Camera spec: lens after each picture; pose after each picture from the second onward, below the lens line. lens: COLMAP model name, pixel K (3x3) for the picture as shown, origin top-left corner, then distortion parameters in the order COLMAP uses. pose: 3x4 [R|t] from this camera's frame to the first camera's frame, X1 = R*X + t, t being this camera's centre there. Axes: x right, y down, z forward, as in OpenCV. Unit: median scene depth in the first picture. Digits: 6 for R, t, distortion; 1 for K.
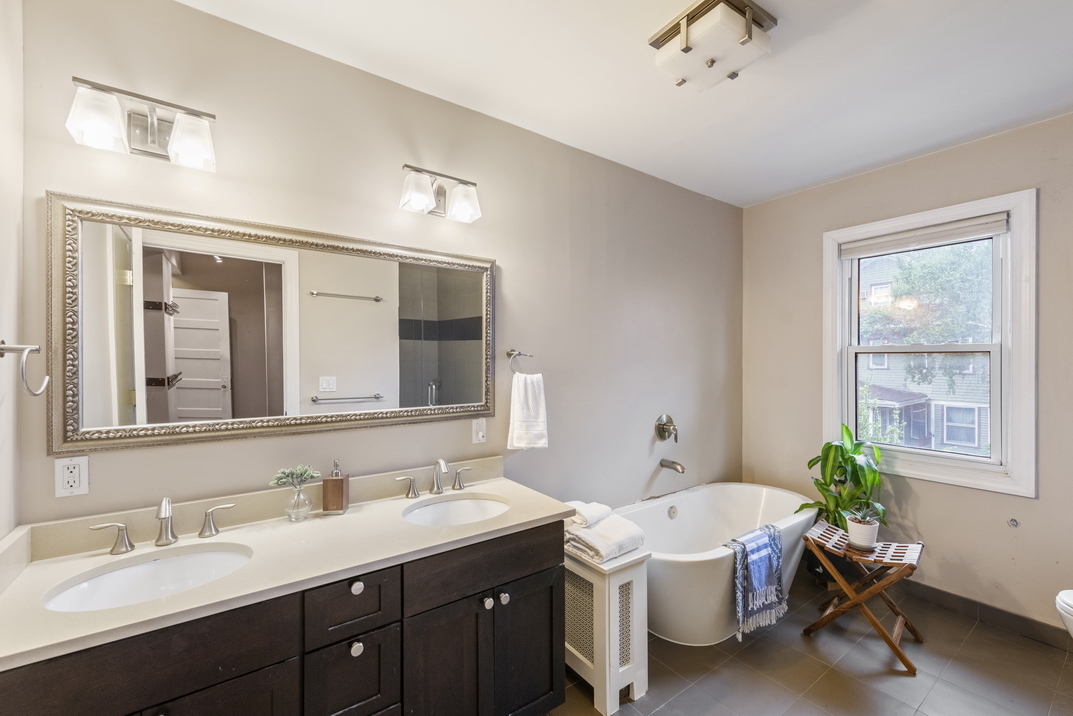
lens RADIAL K [[446.8, 0, 538.6], [0, 446.8, 359.0], [0, 0, 1]] dist [0.001895, 0.000101]
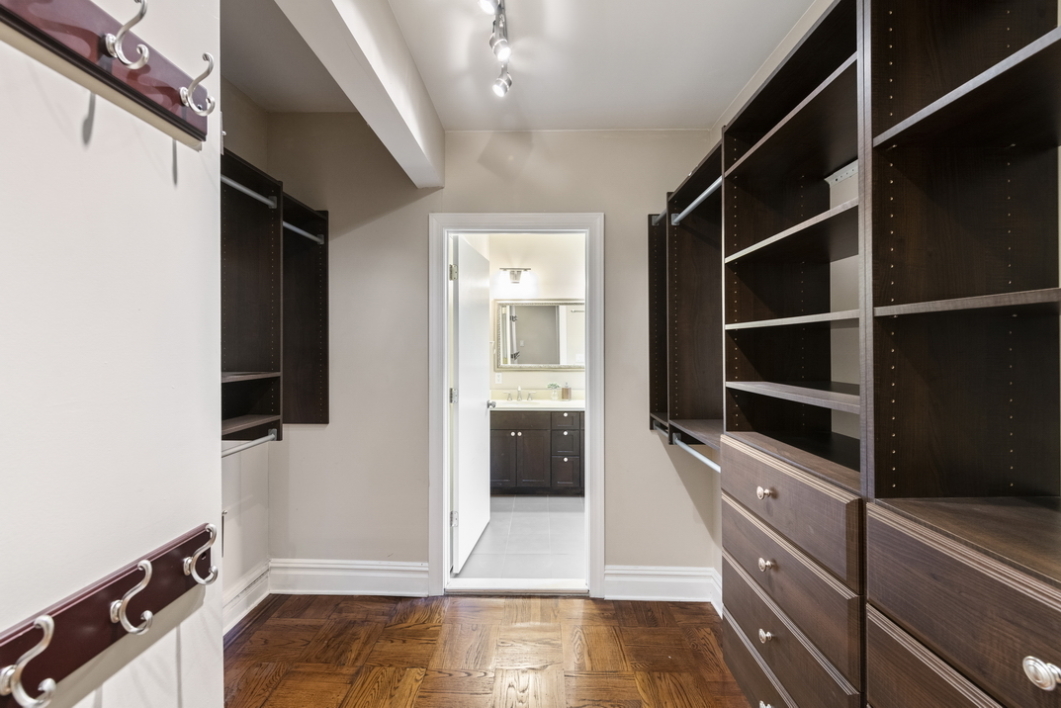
lens RADIAL K [[441.8, 0, 529.3], [0, 441.8, 349.7], [0, 0, 1]] dist [0.001895, 0.000101]
pose [[0.801919, 0.003881, -0.597421, 1.222246], [-0.001079, 0.999987, 0.005048, 0.017786], [0.597432, -0.003404, 0.801912, -1.632244]]
